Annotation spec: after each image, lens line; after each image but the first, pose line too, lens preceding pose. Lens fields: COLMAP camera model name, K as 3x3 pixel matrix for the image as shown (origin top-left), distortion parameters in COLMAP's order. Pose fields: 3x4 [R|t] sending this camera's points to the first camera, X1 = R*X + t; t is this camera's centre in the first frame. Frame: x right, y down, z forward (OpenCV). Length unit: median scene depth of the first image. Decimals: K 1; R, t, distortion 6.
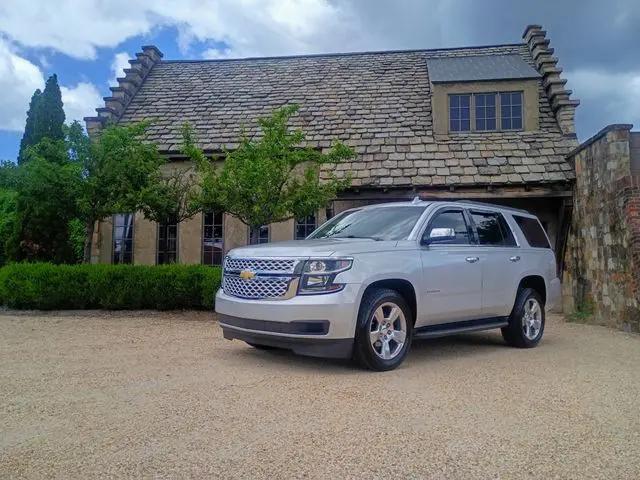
lens RADIAL K [[537.0, 0, 321.2], [0, 537.0, 252.7], [0, 0, 1]] dist [0.046980, -0.007478]
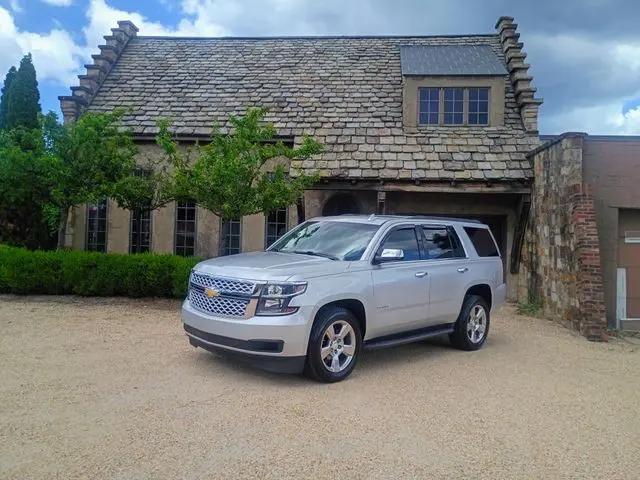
lens RADIAL K [[538.9, 0, 315.3], [0, 538.9, 239.6], [0, 0, 1]] dist [0.068832, -0.071344]
pose [[0.999228, 0.025354, 0.030005, 0.016934], [-0.026894, 0.998281, 0.052069, -0.057288], [-0.028633, -0.052836, 0.998193, -0.042363]]
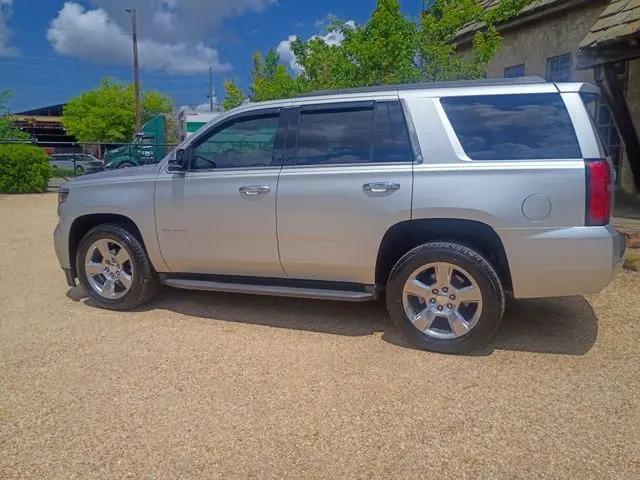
lens RADIAL K [[563.2, 0, 319.0], [0, 563.2, 230.3], [0, 0, 1]] dist [0.072475, -0.099673]
pose [[0.447797, 0.102285, -0.888265, 0.494742], [0.049833, 0.989036, 0.139010, -0.015554], [0.892745, -0.106513, 0.437791, 0.398198]]
